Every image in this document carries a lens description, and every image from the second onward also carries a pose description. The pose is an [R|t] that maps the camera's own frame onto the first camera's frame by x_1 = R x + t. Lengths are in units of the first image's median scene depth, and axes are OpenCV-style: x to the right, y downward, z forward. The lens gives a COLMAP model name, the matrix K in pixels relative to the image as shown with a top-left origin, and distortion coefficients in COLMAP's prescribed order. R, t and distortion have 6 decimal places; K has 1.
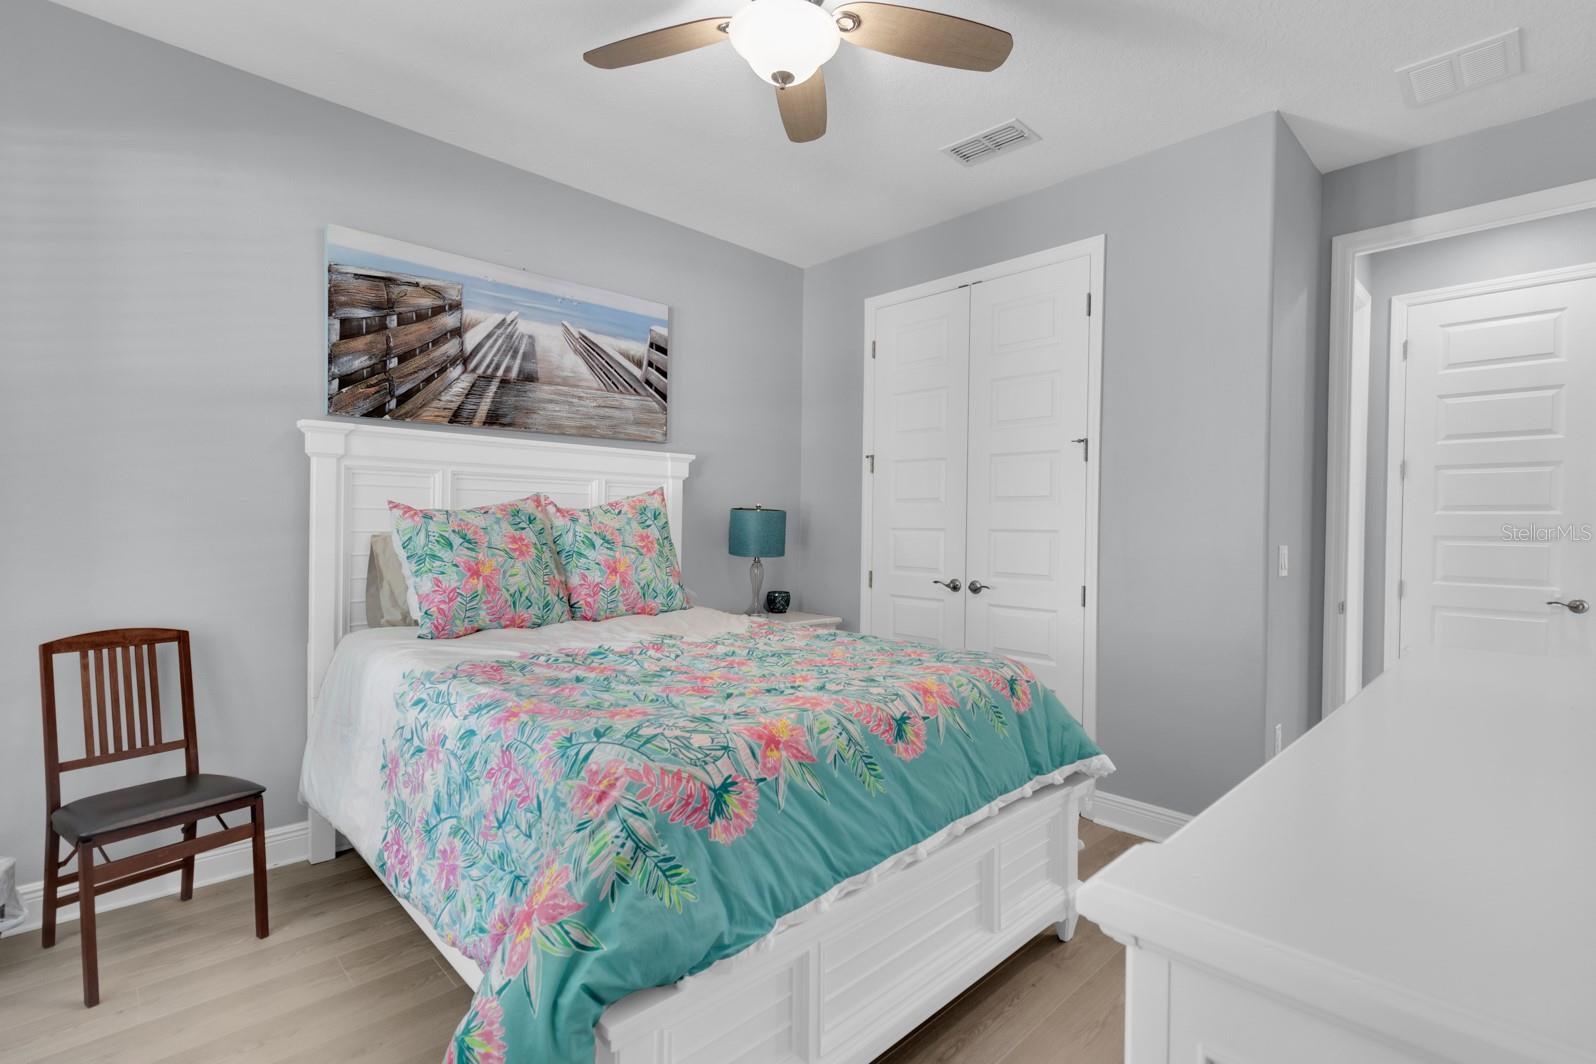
lens RADIAL K [[745.4, 0, 804.5], [0, 745.4, 528.3], [0, 0, 1]] dist [-0.000416, 0.000315]
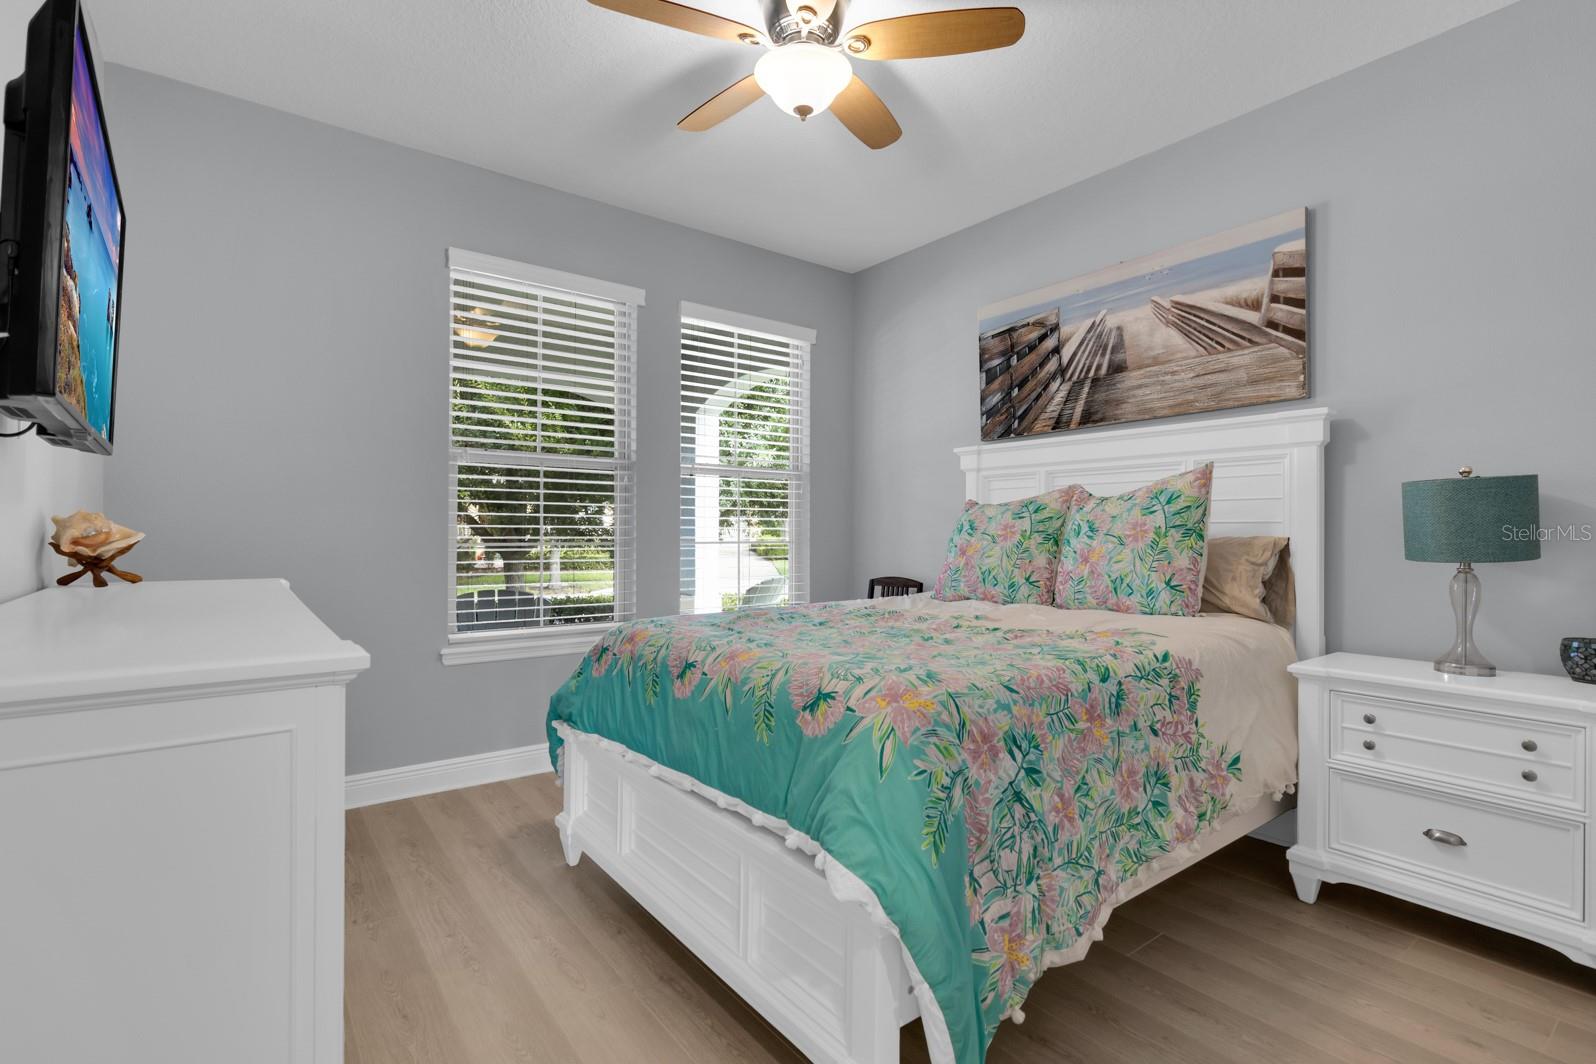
lens RADIAL K [[745.4, 0, 804.5], [0, 745.4, 528.3], [0, 0, 1]] dist [-0.000416, 0.000315]
pose [[-0.123446, -0.016746, -0.992210, 0.707656], [-0.011743, 0.999812, -0.015413, 0.034301], [0.992282, 0.009749, -0.123619, 0.741577]]
